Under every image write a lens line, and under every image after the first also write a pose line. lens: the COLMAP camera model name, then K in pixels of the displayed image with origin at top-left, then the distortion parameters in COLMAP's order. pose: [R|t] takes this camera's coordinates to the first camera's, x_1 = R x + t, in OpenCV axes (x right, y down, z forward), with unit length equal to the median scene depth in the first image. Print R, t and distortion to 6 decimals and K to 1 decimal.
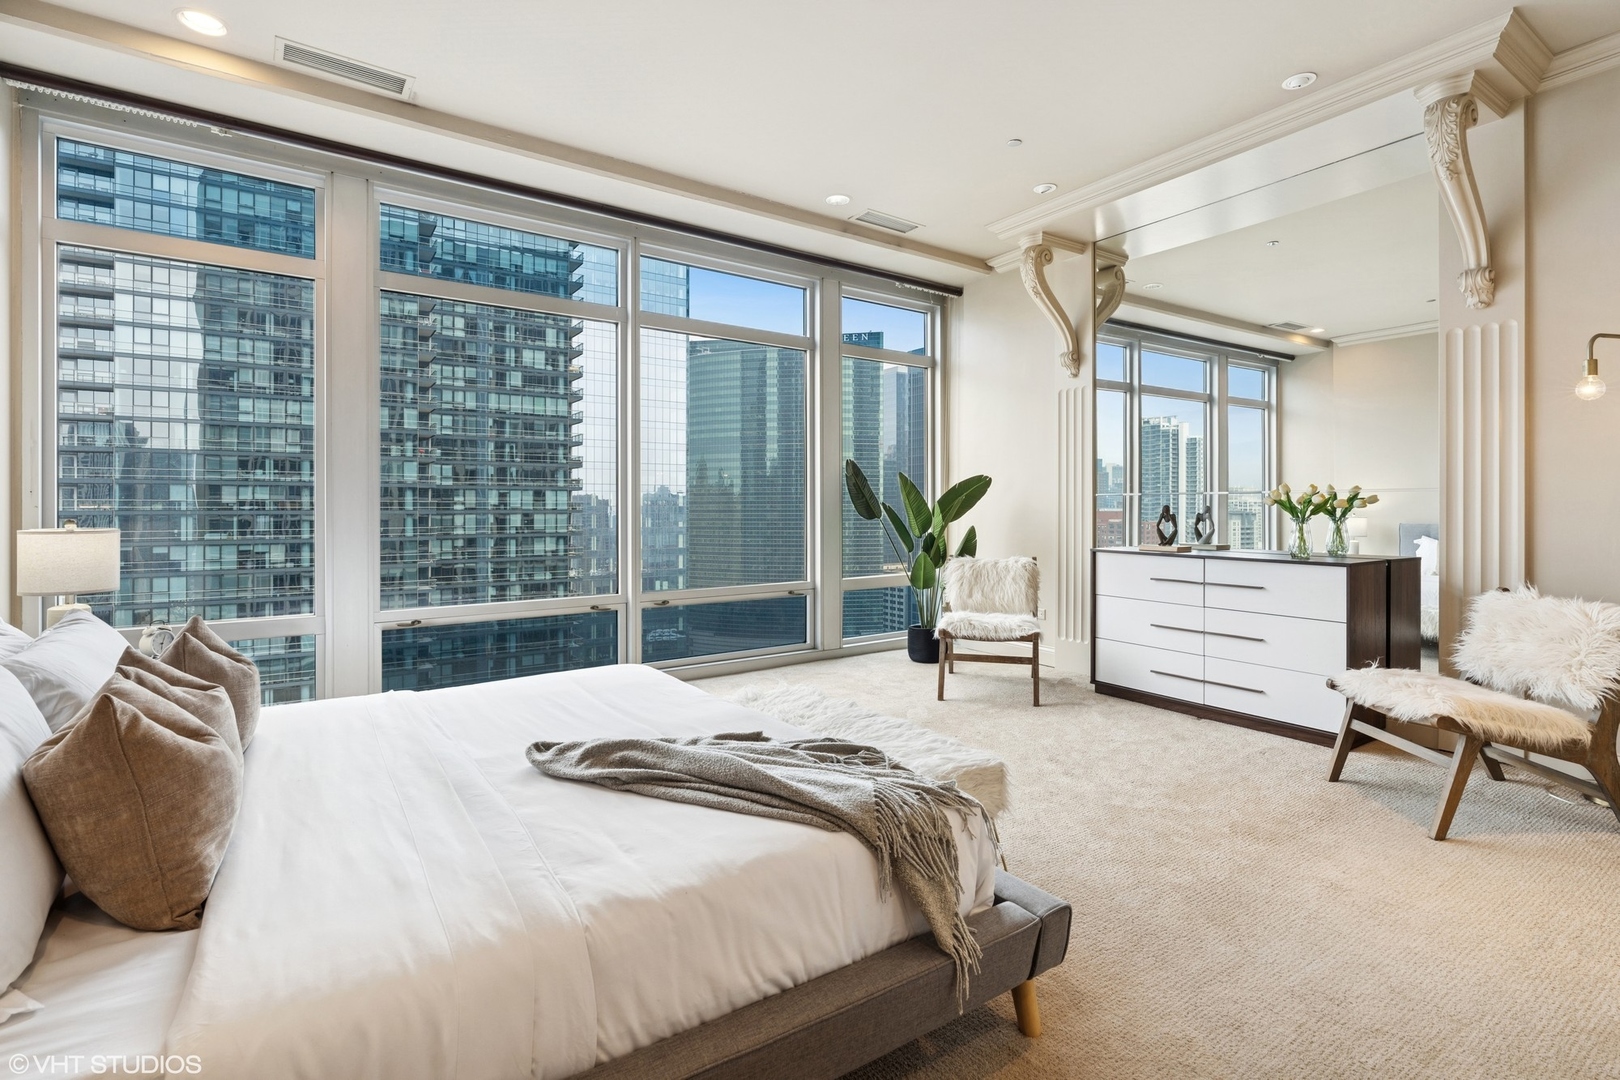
lens RADIAL K [[743.2, 0, 845.4], [0, 743.2, 503.1], [0, 0, 1]] dist [-0.006786, 0.002507]
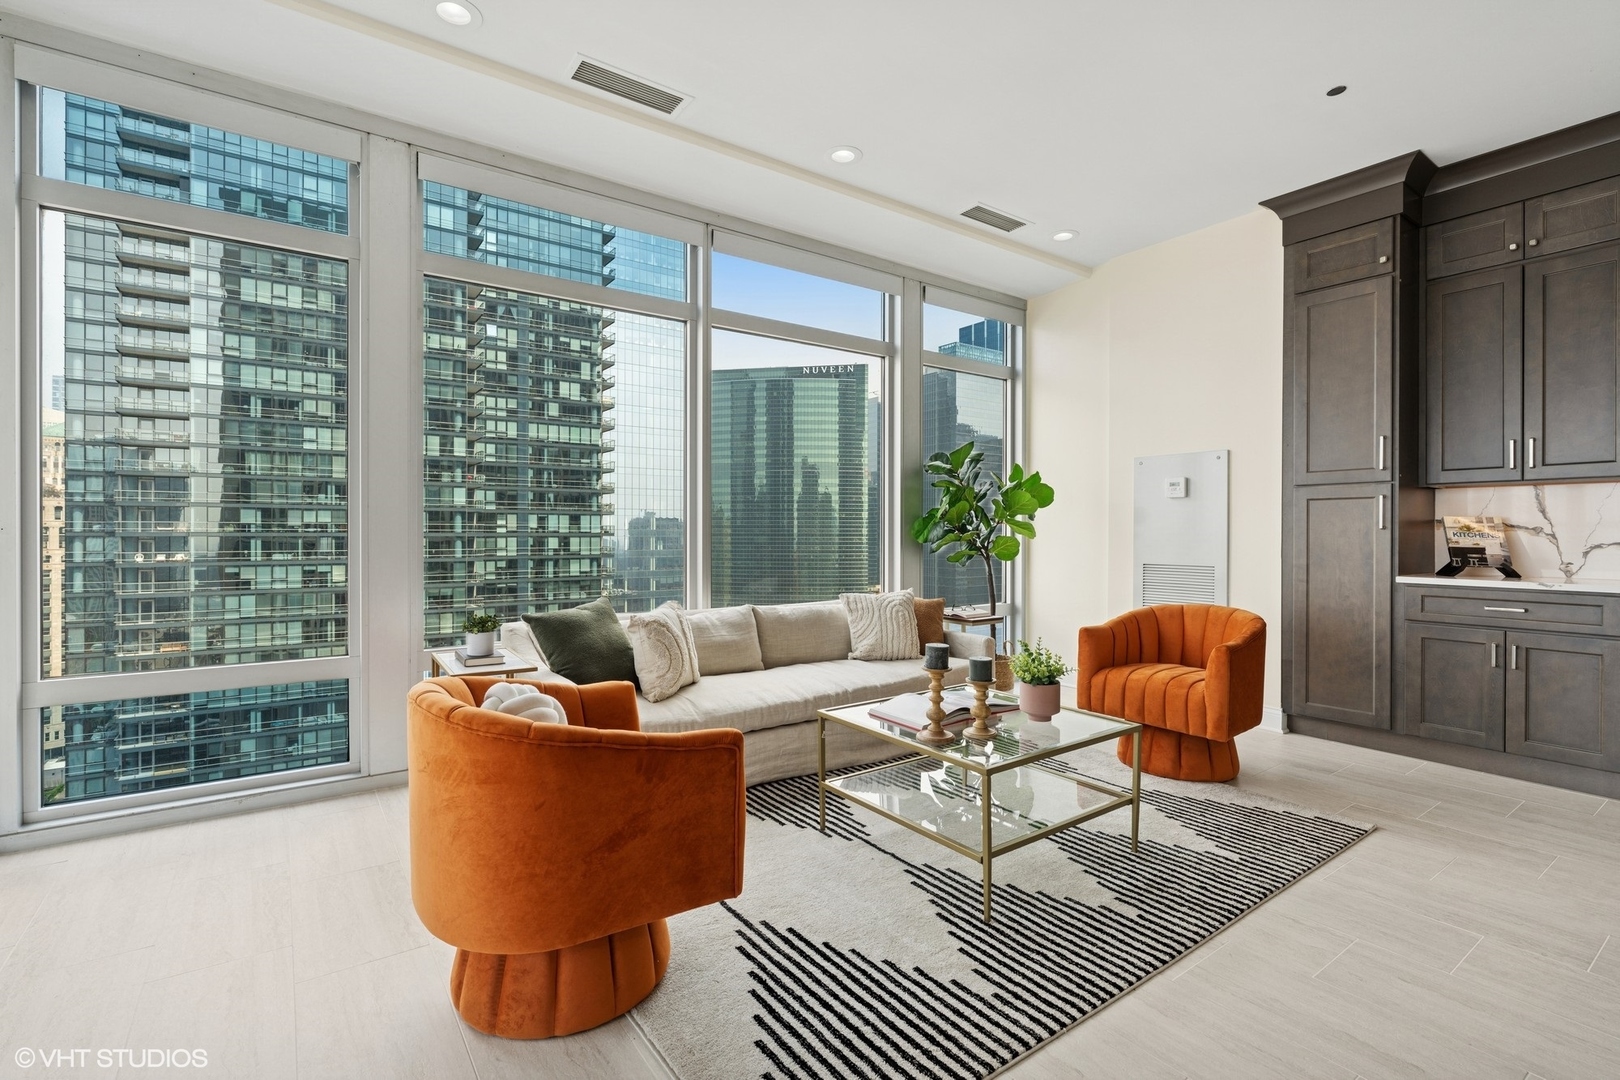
lens RADIAL K [[743.2, 0, 801.0], [0, 743.2, 532.6], [0, 0, 1]] dist [-0.006786, 0.002507]
pose [[0.999600, 0.002350, 0.028179, -0.125570], [-0.002515, 0.999980, 0.005808, 0.001653], [-0.028165, -0.005876, 0.999586, -0.076372]]
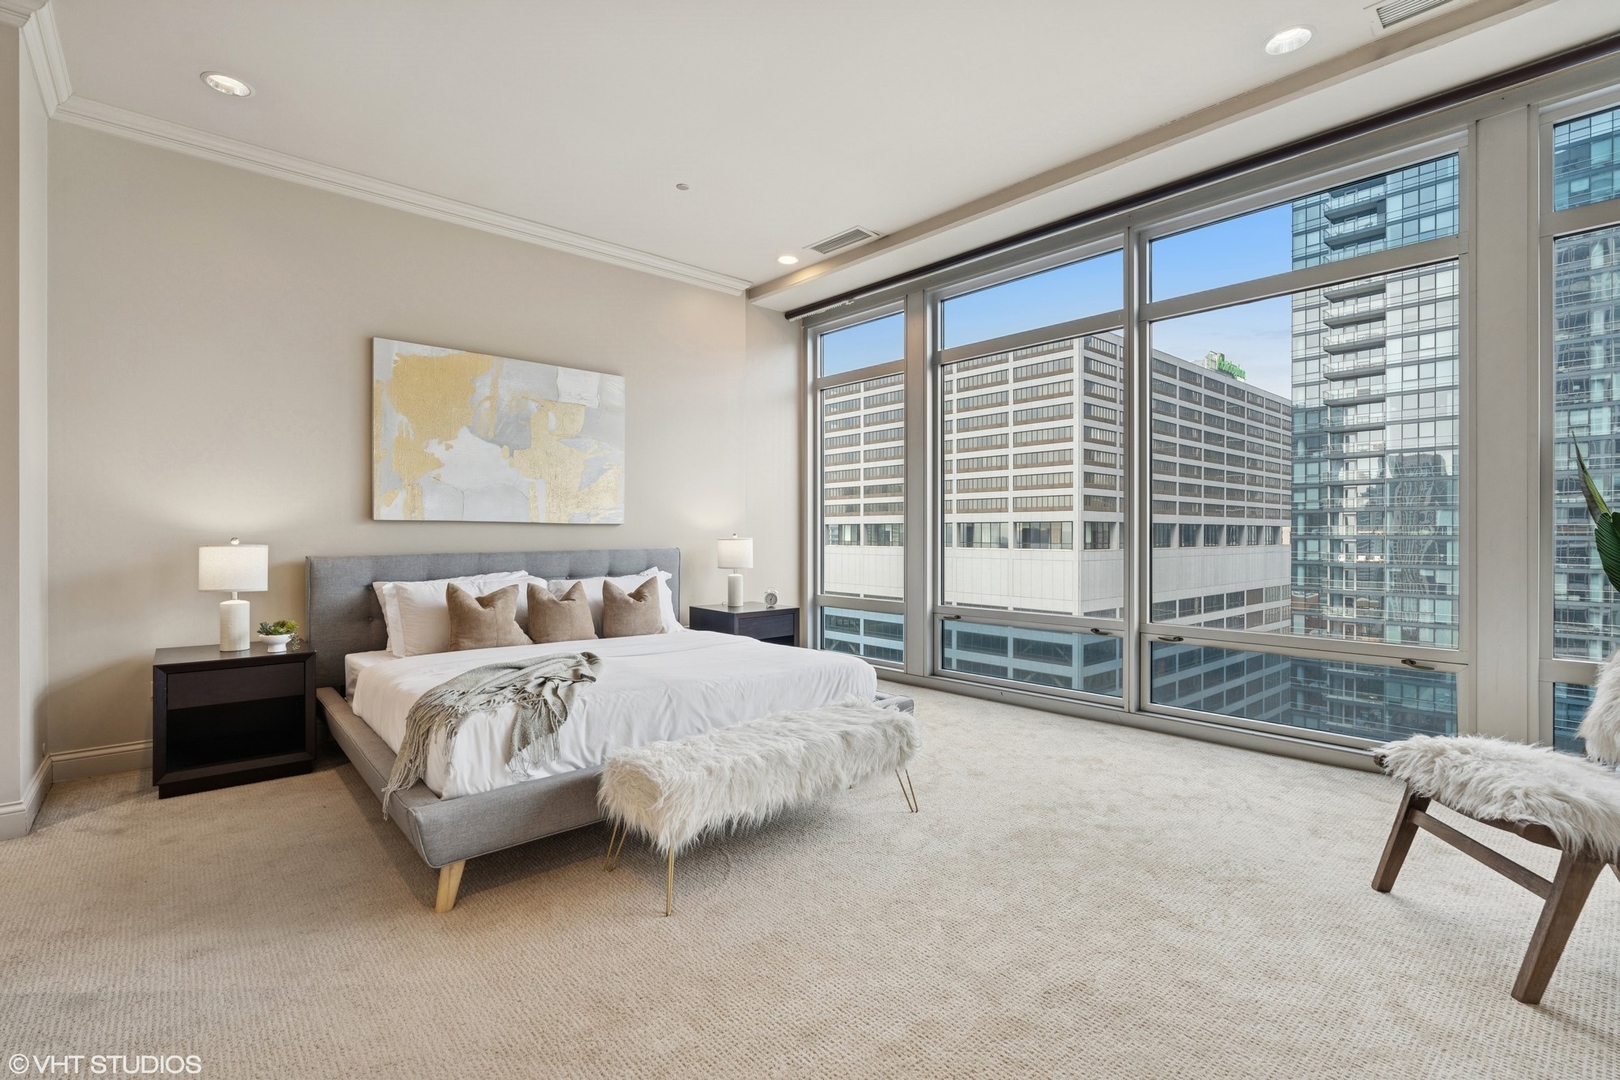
lens RADIAL K [[743.2, 0, 818.2], [0, 743.2, 529.1], [0, 0, 1]] dist [-0.006786, 0.002507]
pose [[0.130336, -0.005704, -0.991454, 0.004538], [0.006897, 0.999964, -0.004846, 0.000060], [0.991446, -0.006207, 0.130370, 0.004155]]
